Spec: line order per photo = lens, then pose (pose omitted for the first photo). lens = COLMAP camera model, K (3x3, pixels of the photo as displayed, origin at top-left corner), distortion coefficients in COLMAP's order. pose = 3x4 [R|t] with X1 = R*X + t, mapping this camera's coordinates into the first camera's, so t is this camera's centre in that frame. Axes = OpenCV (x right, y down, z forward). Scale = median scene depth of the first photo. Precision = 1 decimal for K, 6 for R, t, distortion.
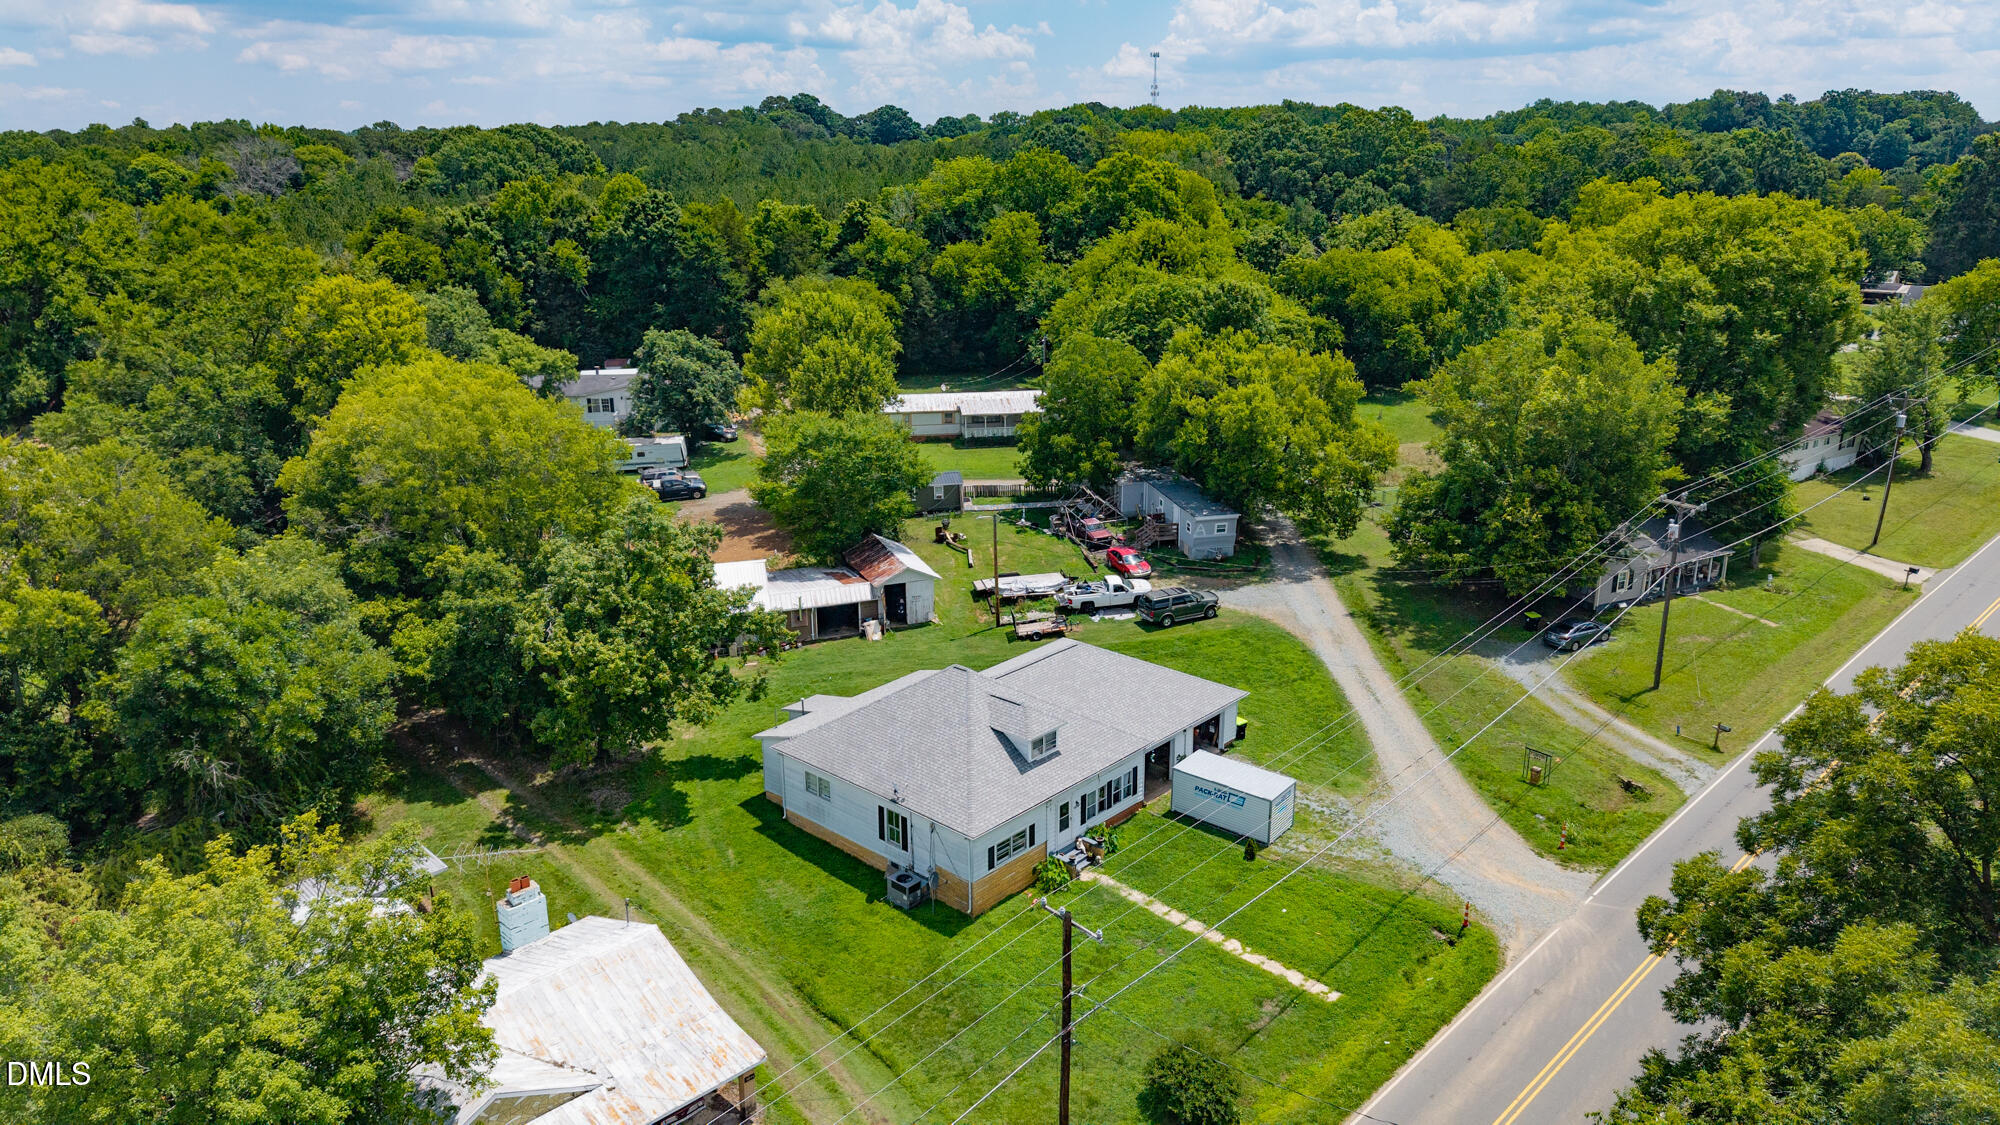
lens RADIAL K [[1345.2, 0, 1021.5], [0, 1345.2, 565.1], [0, 0, 1]] dist [0.042182, -0.088987]
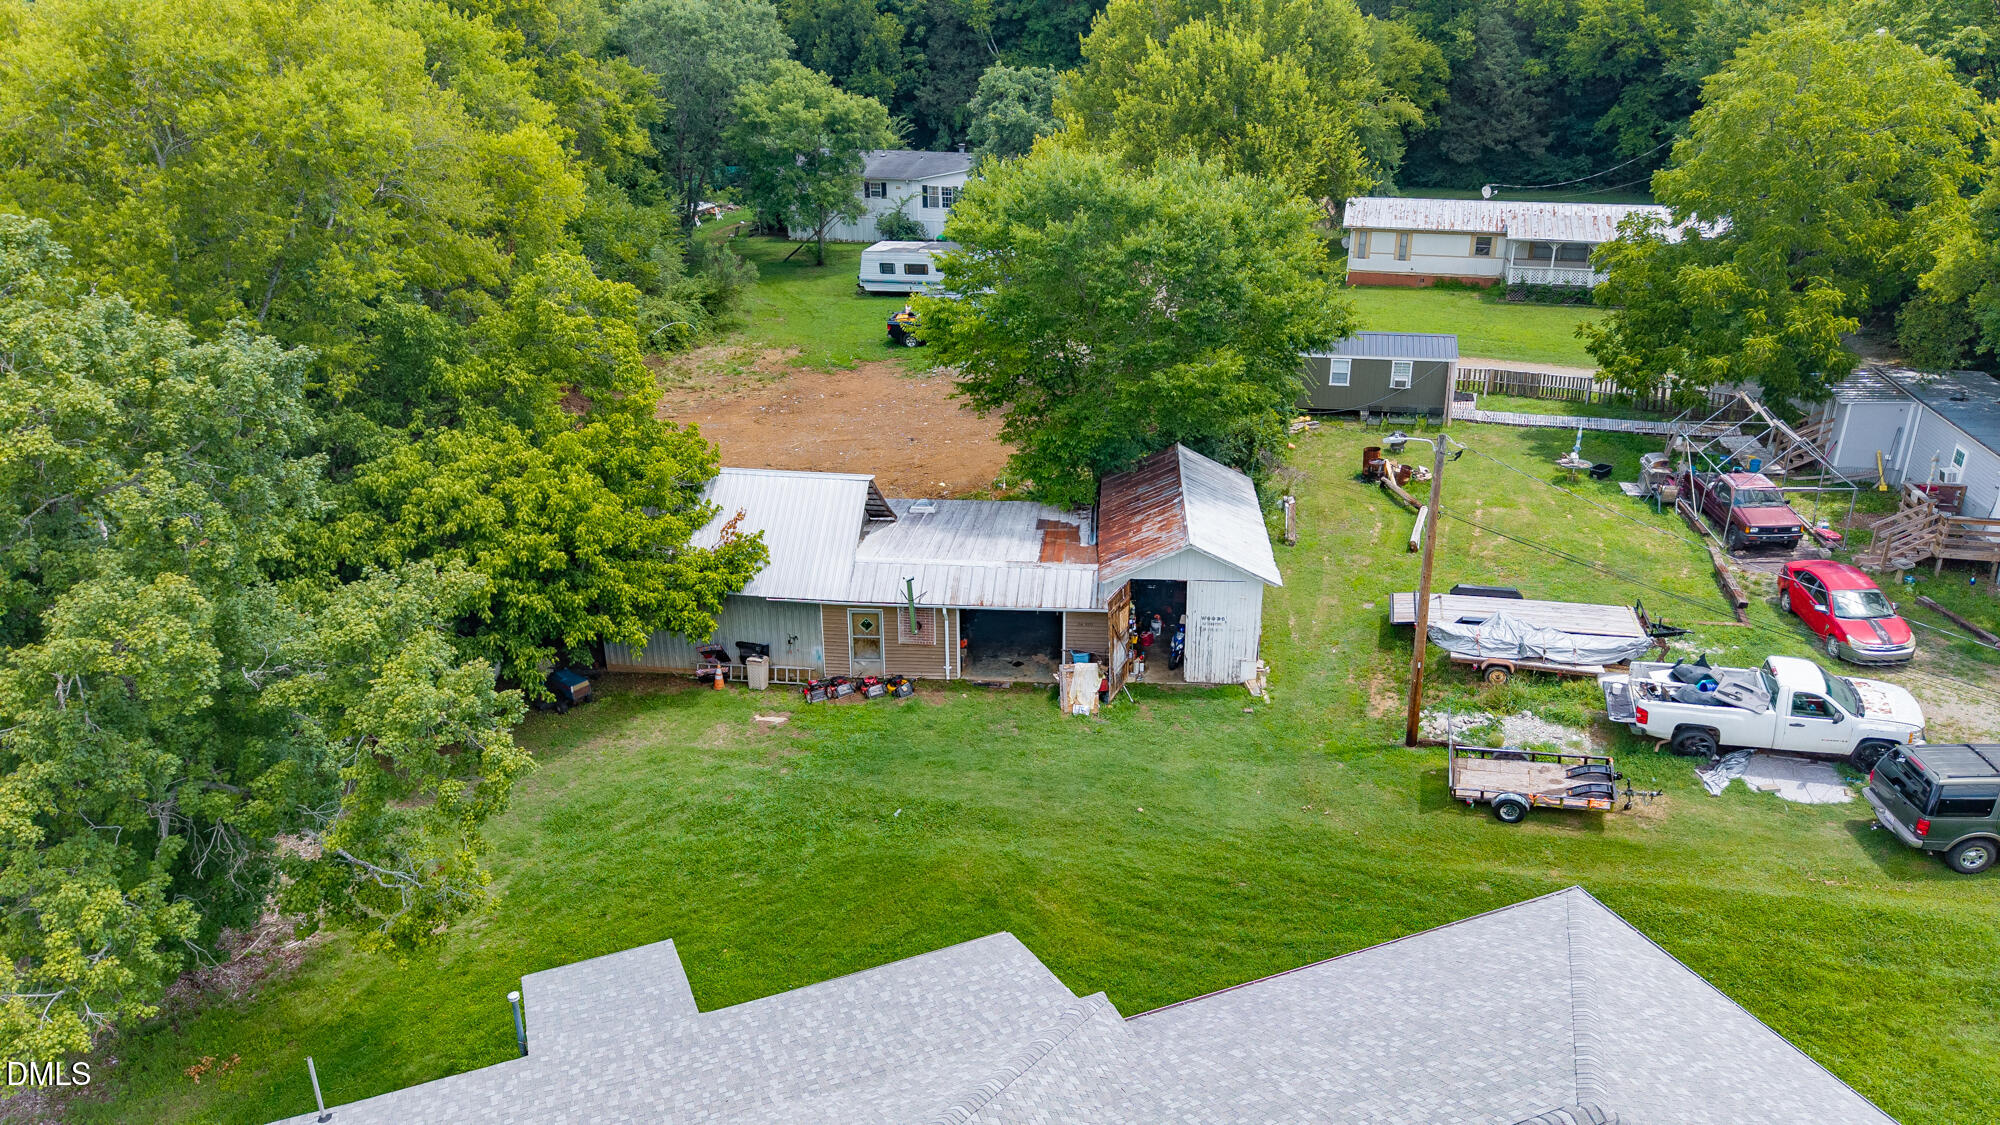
lens RADIAL K [[1336.4, 0, 999.4], [0, 1336.4, 561.2], [0, 0, 1]] dist [0.031684, -0.035438]
pose [[0.894713, 0.164572, -0.415217, 0.025140], [-0.129156, 0.985256, 0.112201, -0.028907], [0.427560, -0.046760, 0.902777, 0.618372]]
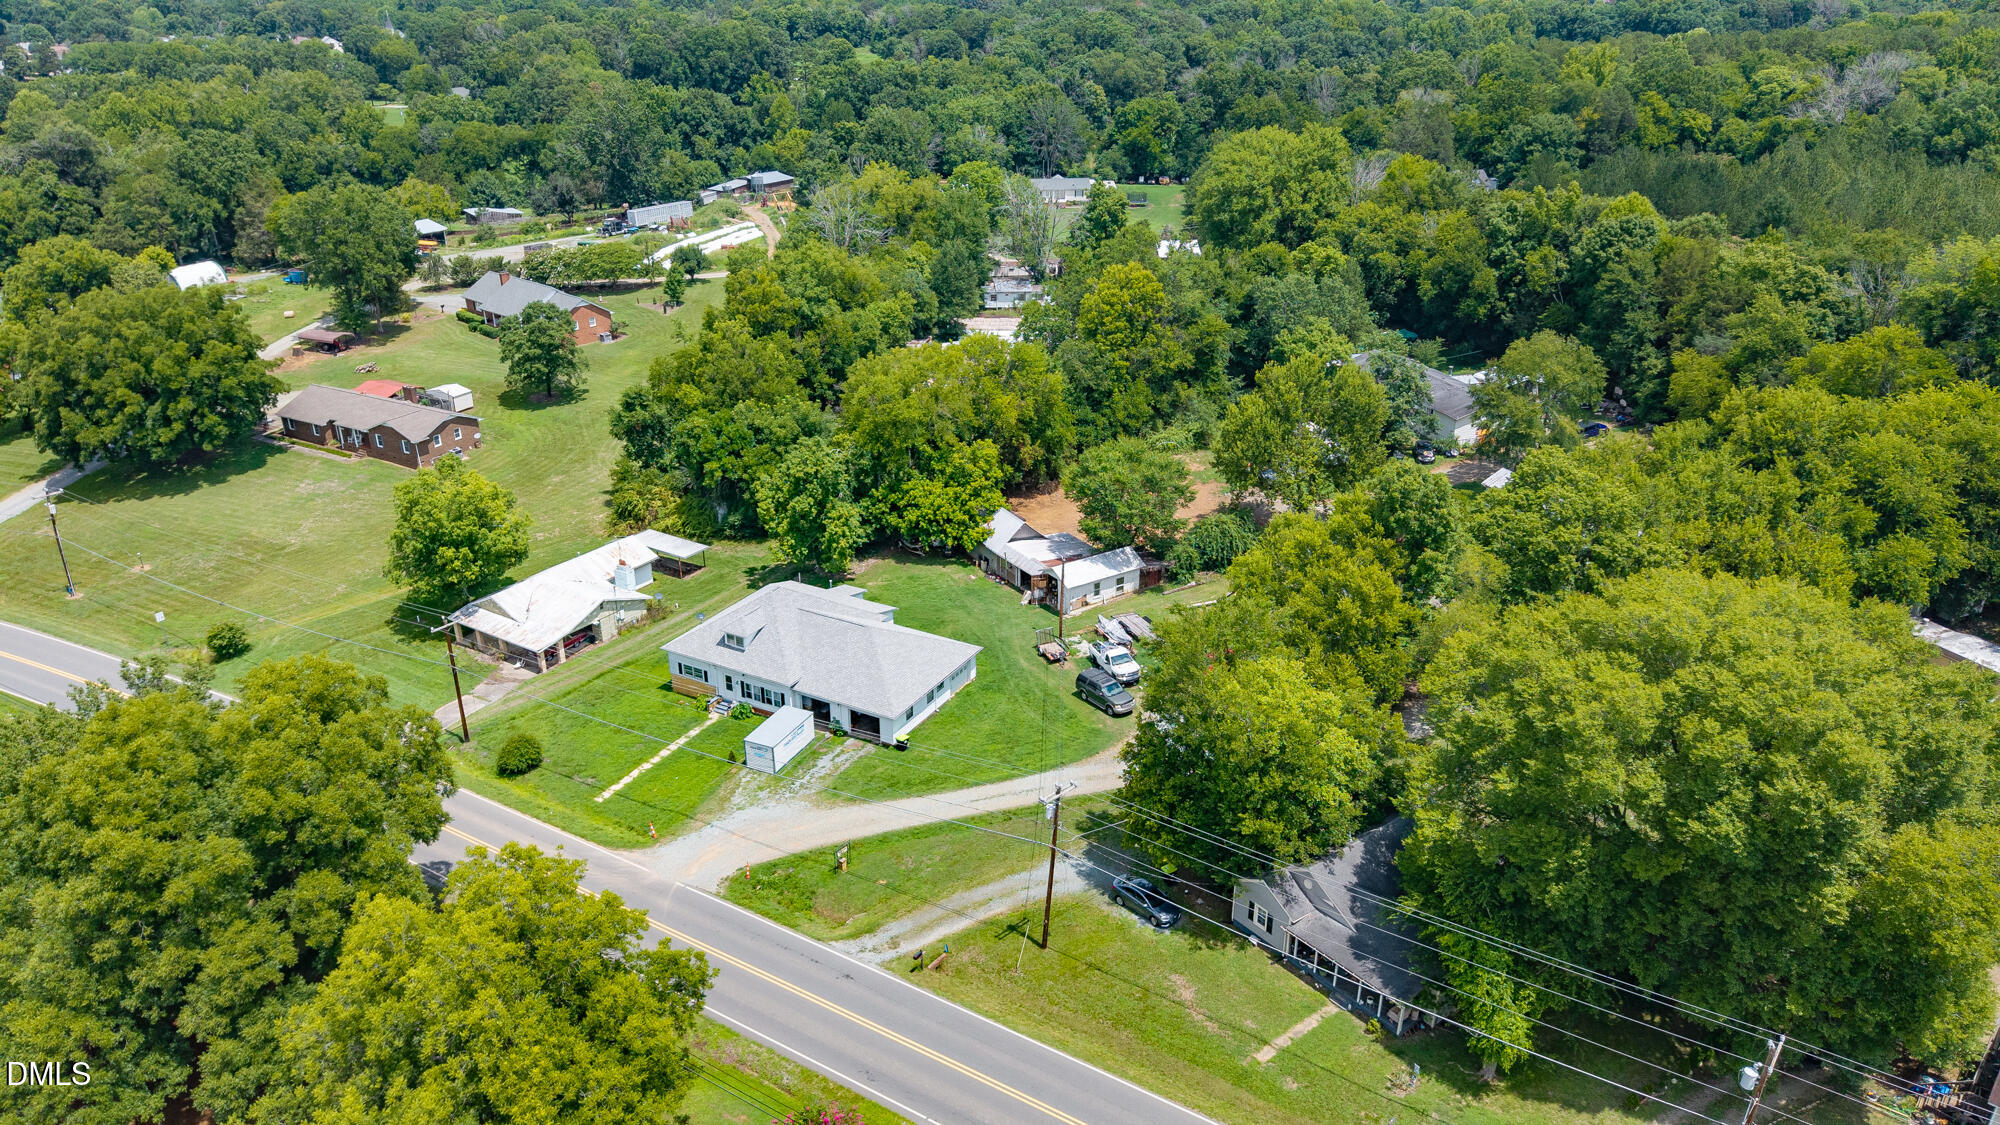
lens RADIAL K [[1344.6, 0, 983.3], [0, 1344.6, 568.0], [0, 0, 1]] dist [0.048118, -0.078123]
pose [[0.202812, 0.407101, -0.890582, 1.082733], [-0.286876, 0.894280, 0.343461, -0.434327], [0.936253, 0.185828, 0.298159, 0.522052]]
